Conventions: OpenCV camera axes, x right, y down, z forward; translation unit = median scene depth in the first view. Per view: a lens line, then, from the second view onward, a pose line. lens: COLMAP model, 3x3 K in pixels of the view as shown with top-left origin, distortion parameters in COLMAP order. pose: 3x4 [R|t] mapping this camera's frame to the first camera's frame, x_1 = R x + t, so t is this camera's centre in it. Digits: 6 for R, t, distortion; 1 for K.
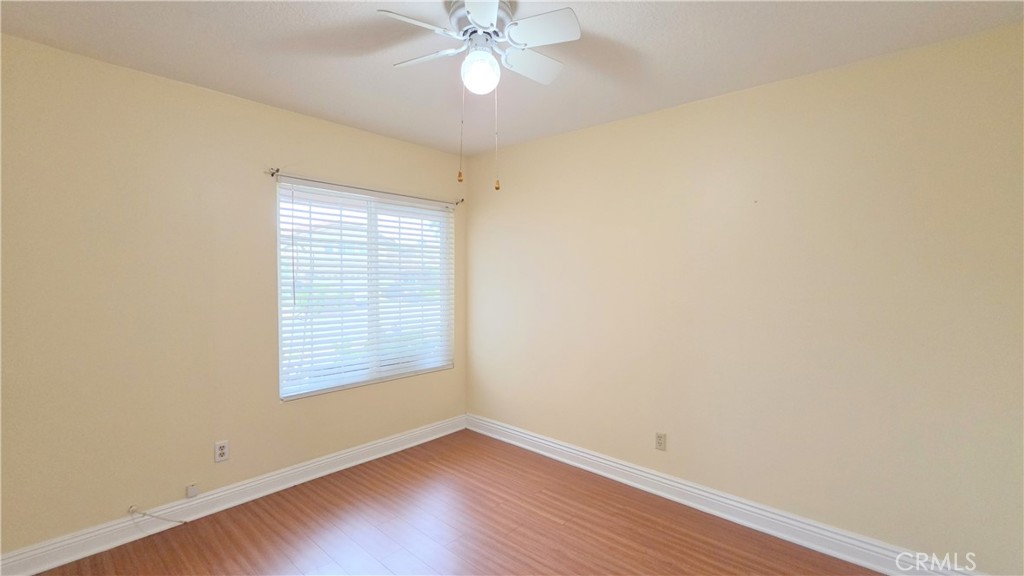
lens RADIAL K [[415.2, 0, 510.5], [0, 415.2, 299.3], [0, 0, 1]] dist [0.000409, 0.000023]
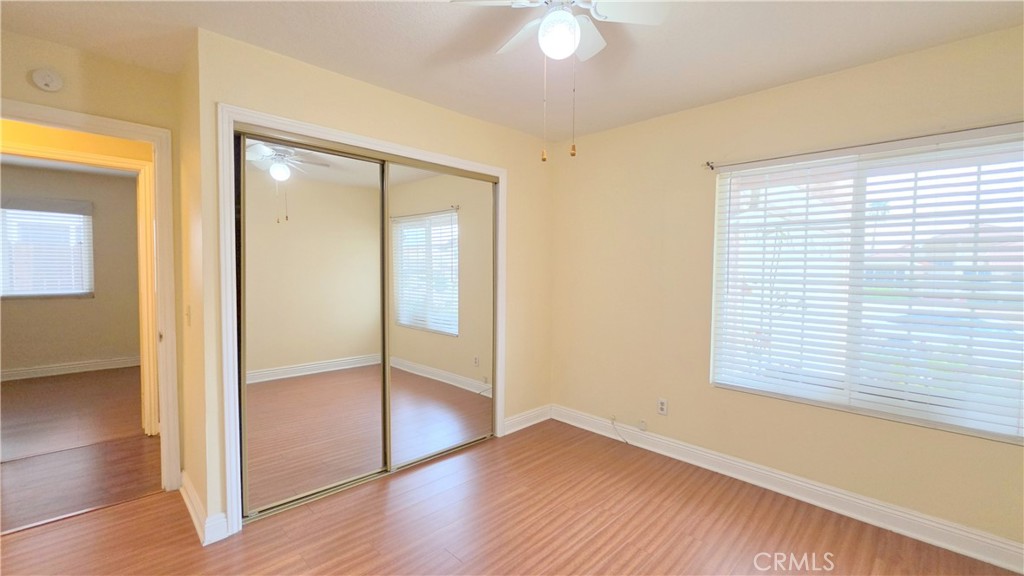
lens RADIAL K [[417.0, 0, 509.8], [0, 417.0, 287.2], [0, 0, 1]] dist [-0.004835, -0.000092]
pose [[-0.015089, 0.054402, -0.998405, 0.485555], [-0.054026, 0.997016, 0.055143, -0.029161], [0.998426, 0.054772, -0.012105, 0.498587]]
